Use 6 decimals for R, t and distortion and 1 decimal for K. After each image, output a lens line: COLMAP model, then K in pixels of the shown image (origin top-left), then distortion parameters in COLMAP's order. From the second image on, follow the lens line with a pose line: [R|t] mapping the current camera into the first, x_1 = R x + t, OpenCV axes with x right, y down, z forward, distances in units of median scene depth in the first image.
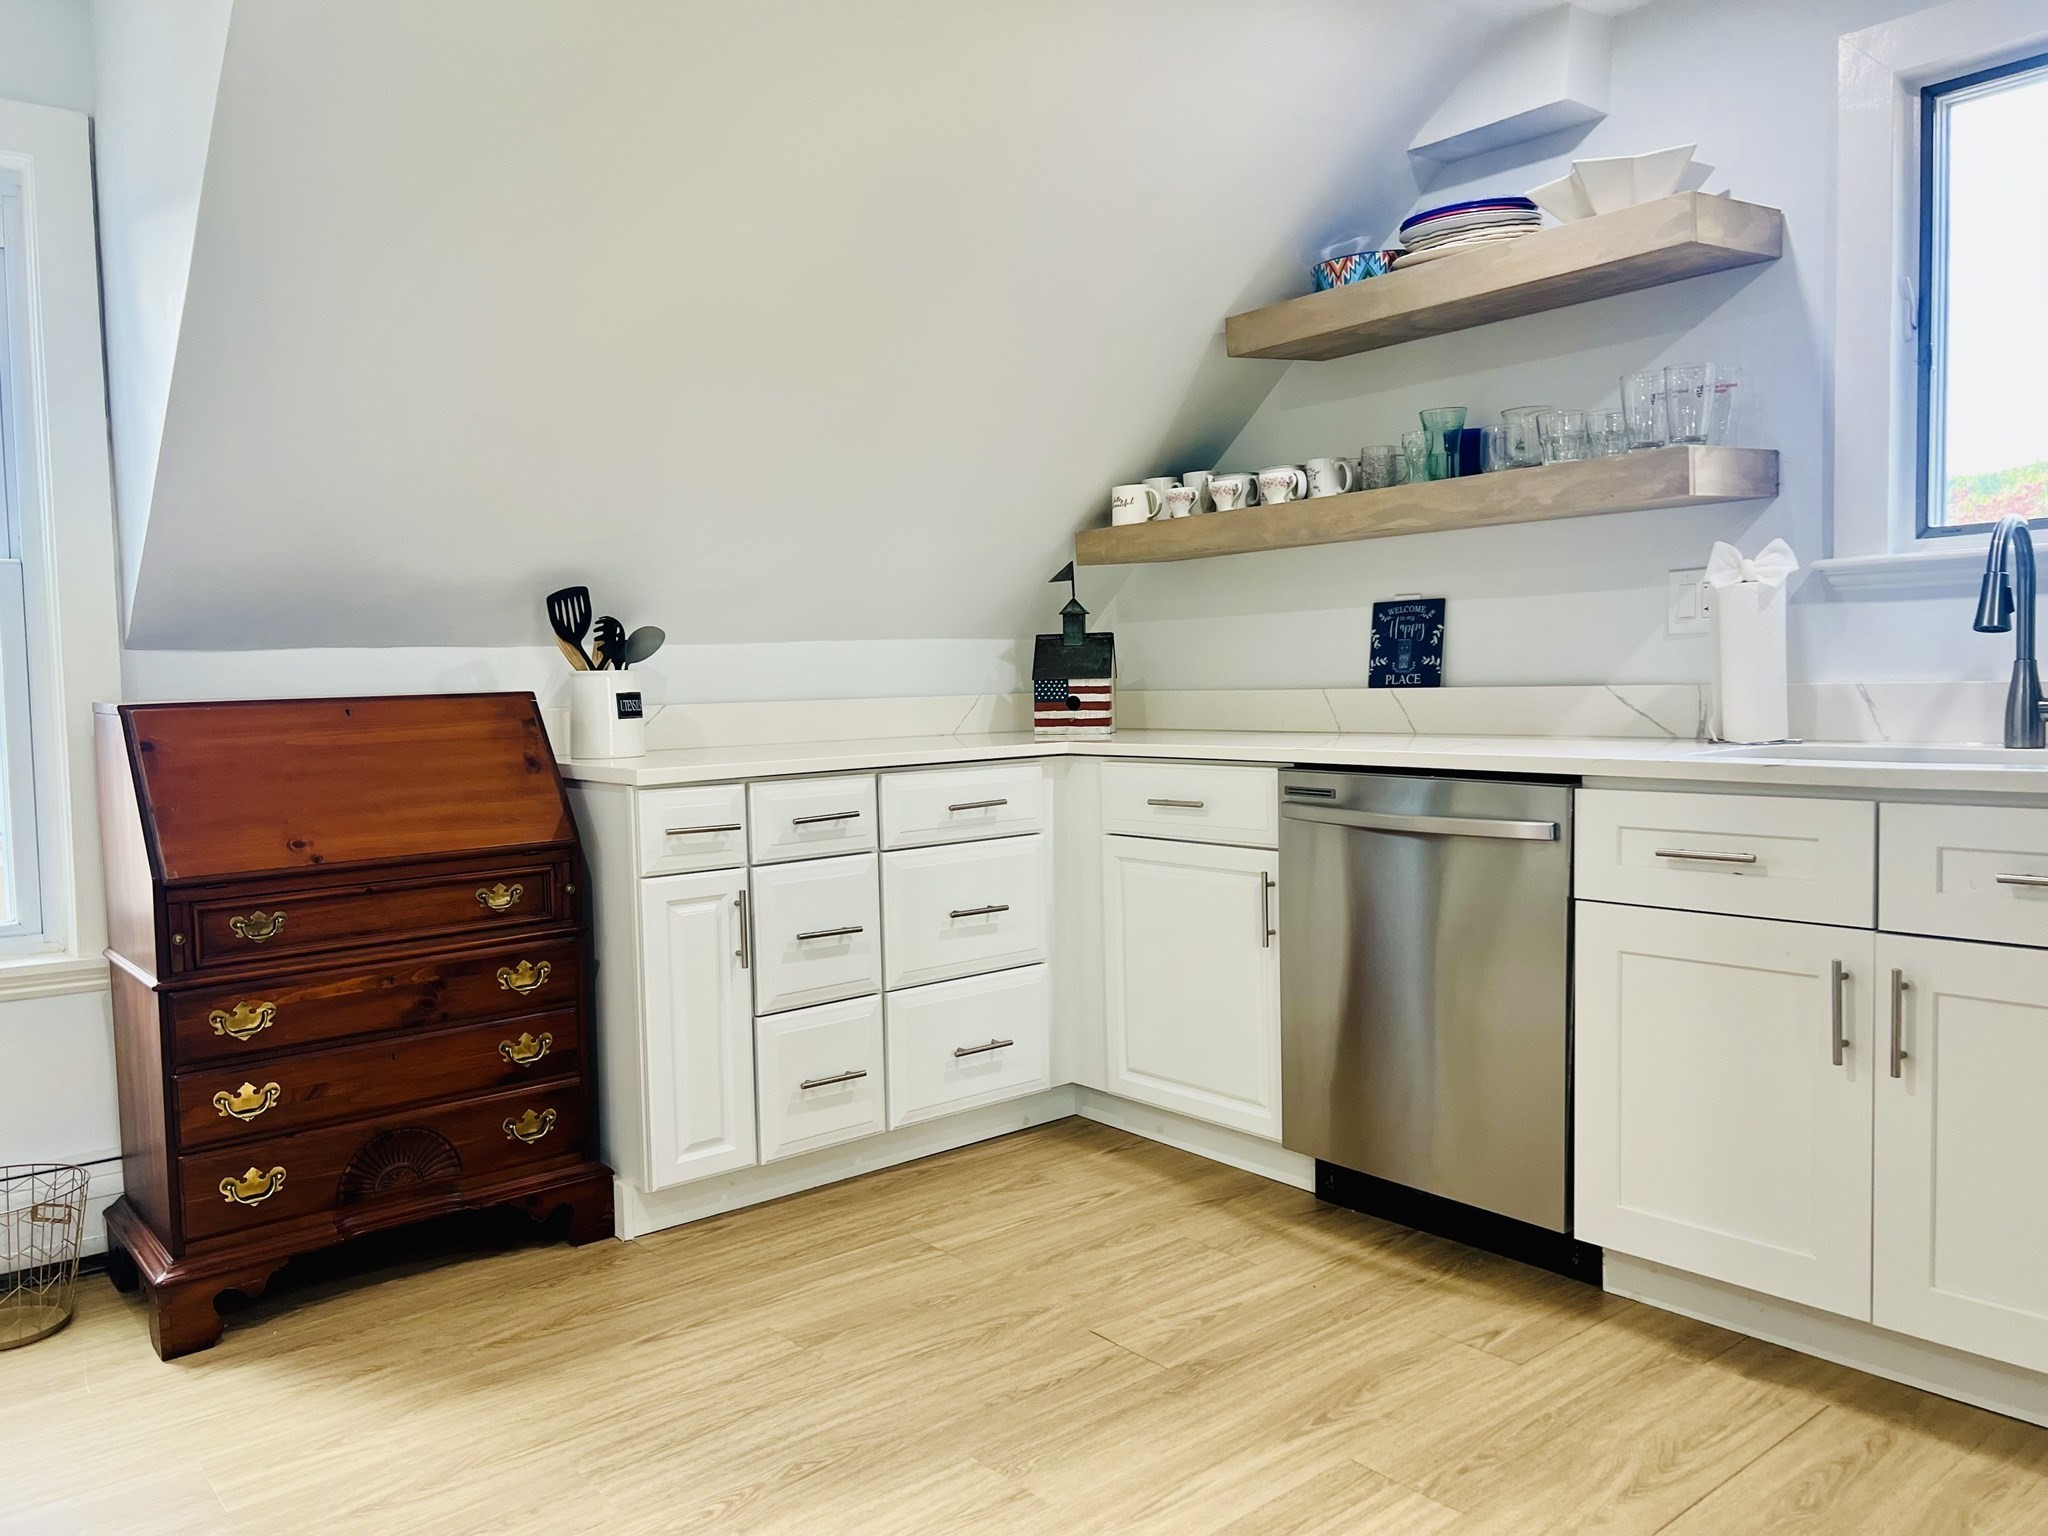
lens RADIAL K [[1533.3, 0, 1014.7], [0, 1533.3, 777.3], [0, 0, 1]] dist [0.075692, -0.106369]
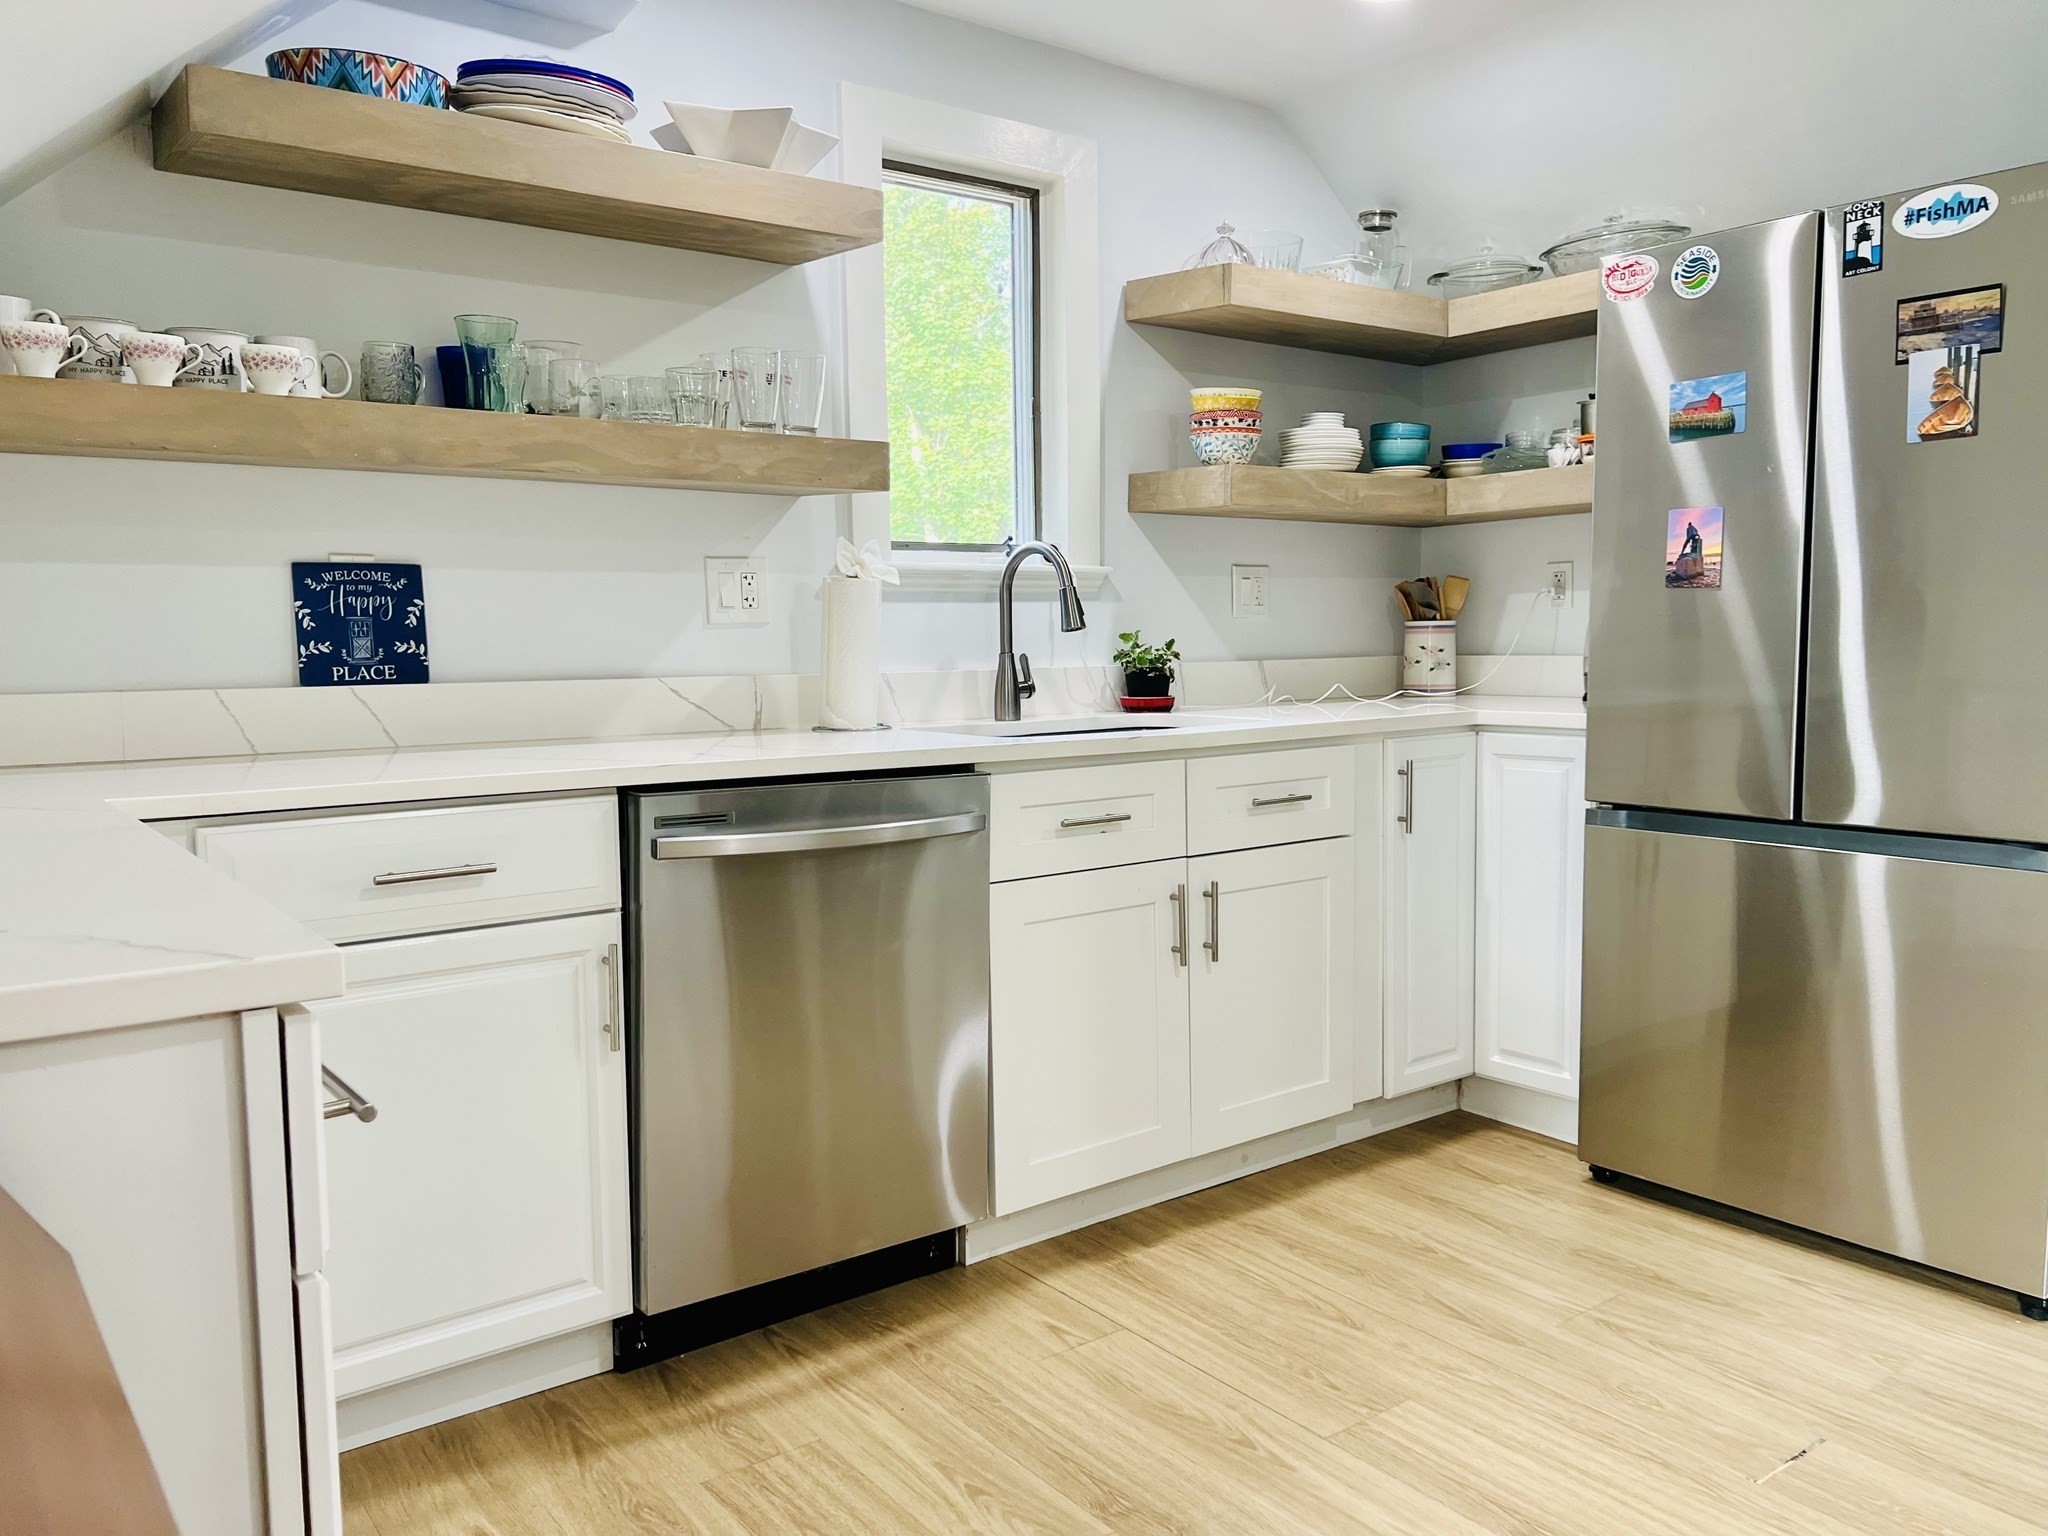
lens RADIAL K [[1533.3, 0, 1014.7], [0, 1533.3, 777.3], [0, 0, 1]] dist [0.075692, -0.106369]
pose [[0.042179, -0.069905, 0.996662, -0.501913], [0.075422, 0.994926, 0.066592, -0.044841], [-0.996259, 0.072362, 0.047237, 0.738061]]
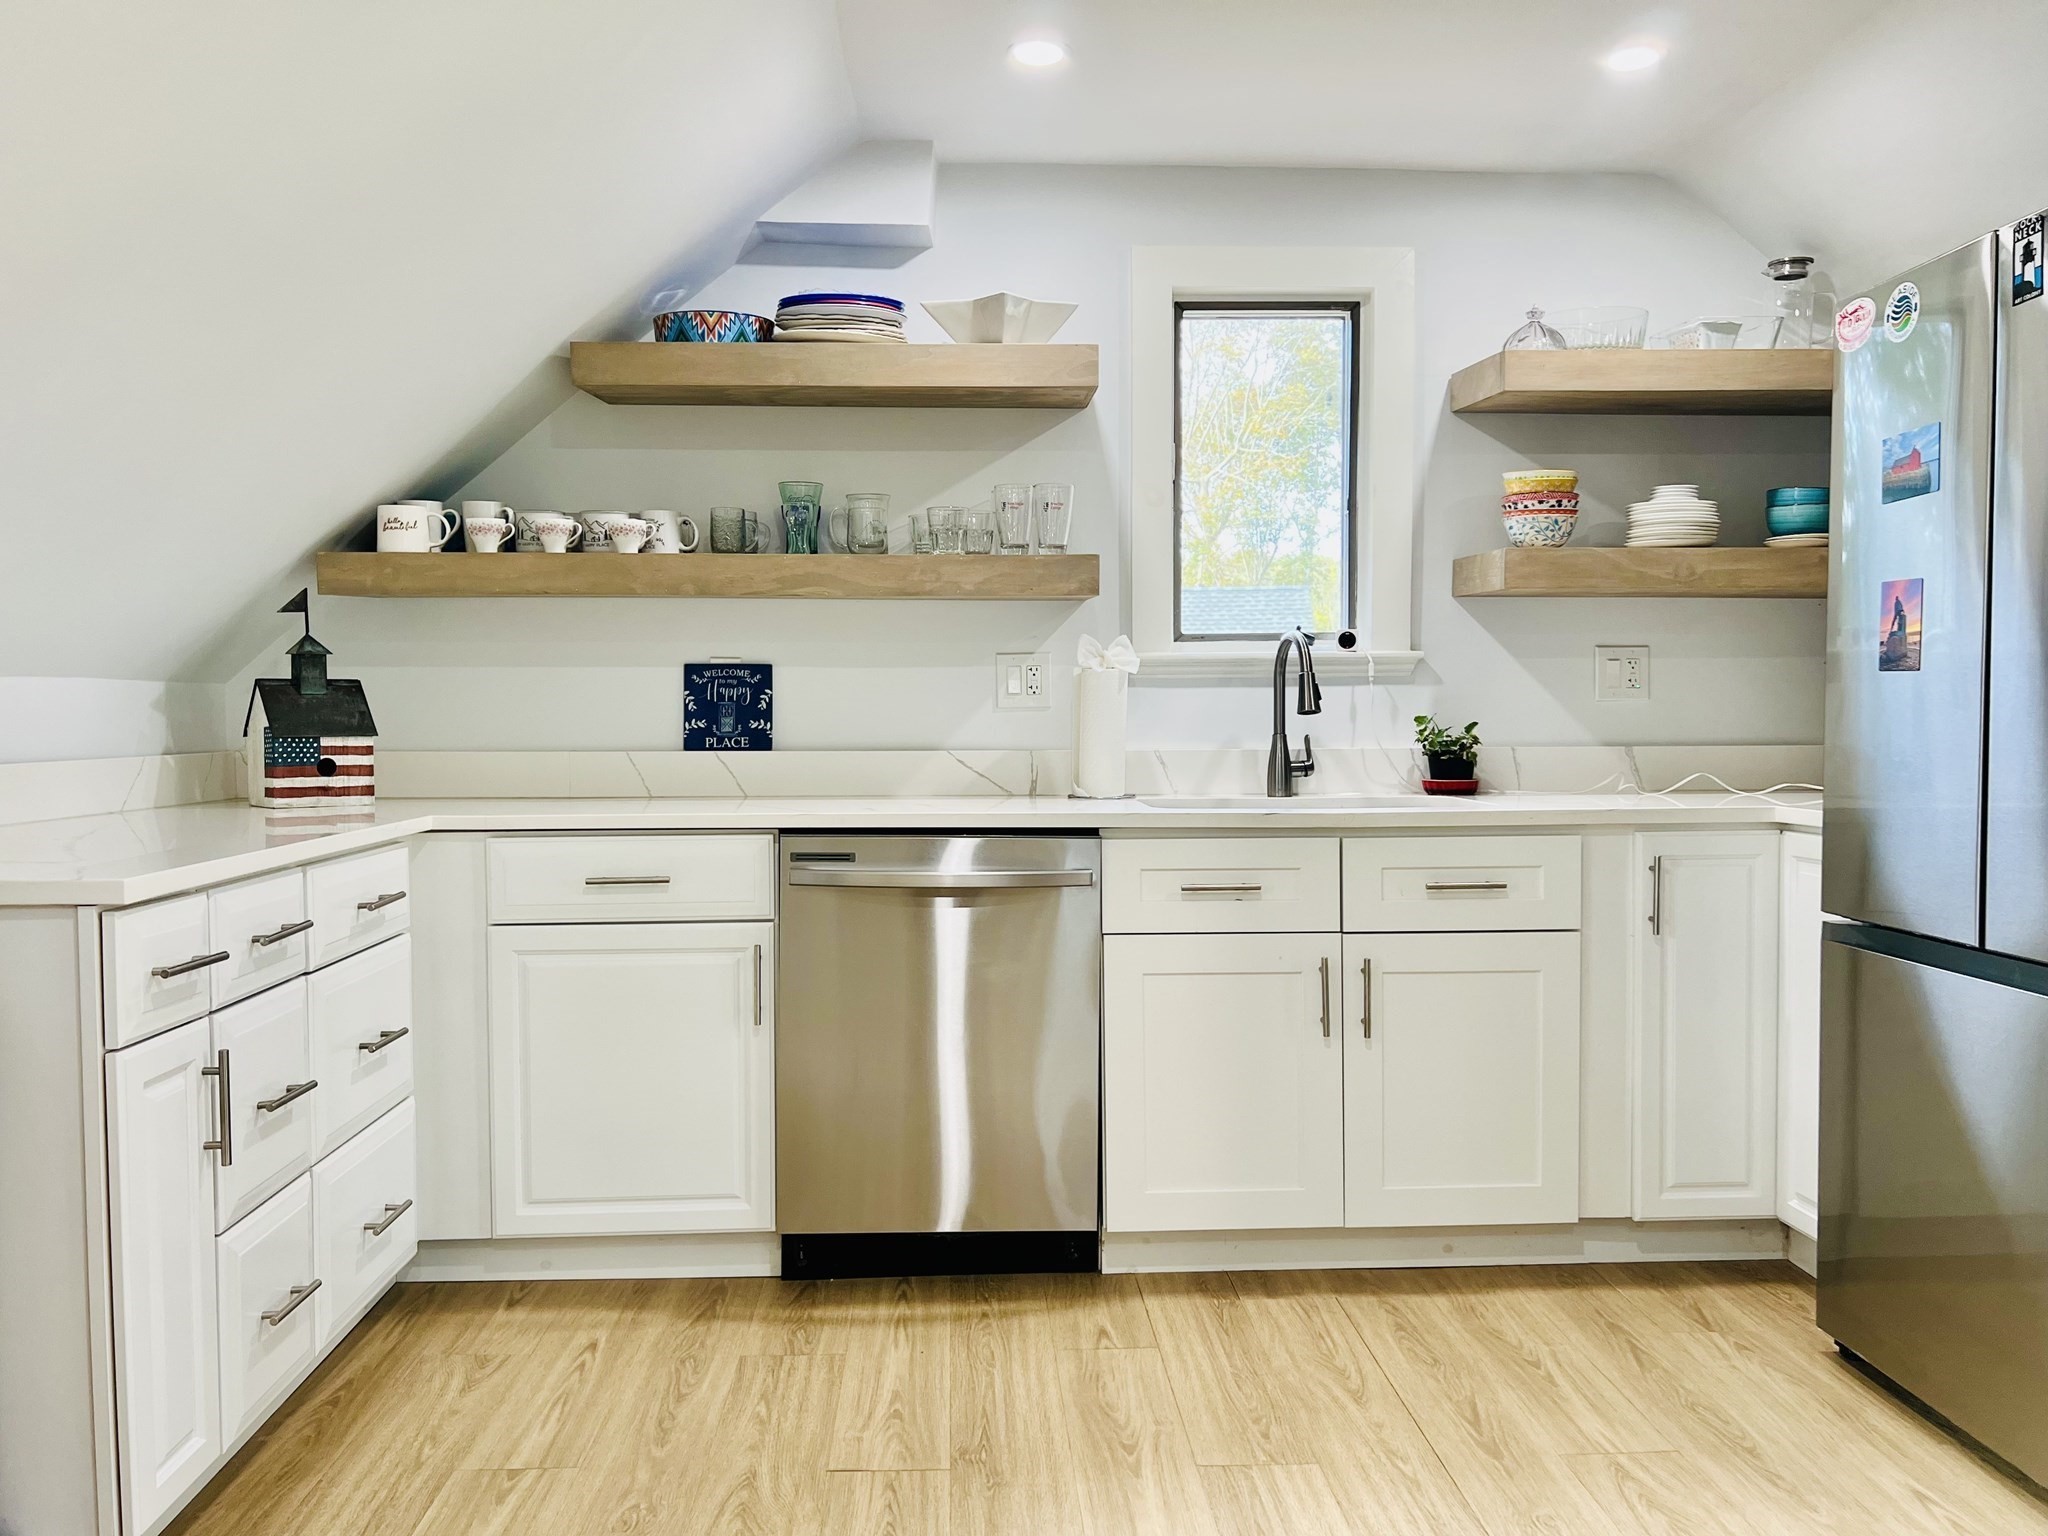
lens RADIAL K [[1531.2, 0, 1015.3], [0, 1531.2, 779.2], [0, 0, 1]] dist [0.105647, -0.131828]
pose [[0.599506, -0.010336, 0.800304, -0.475455], [0.041430, 0.998977, -0.018133, -0.015667], [-0.799298, 0.044028, 0.599320, 0.283842]]
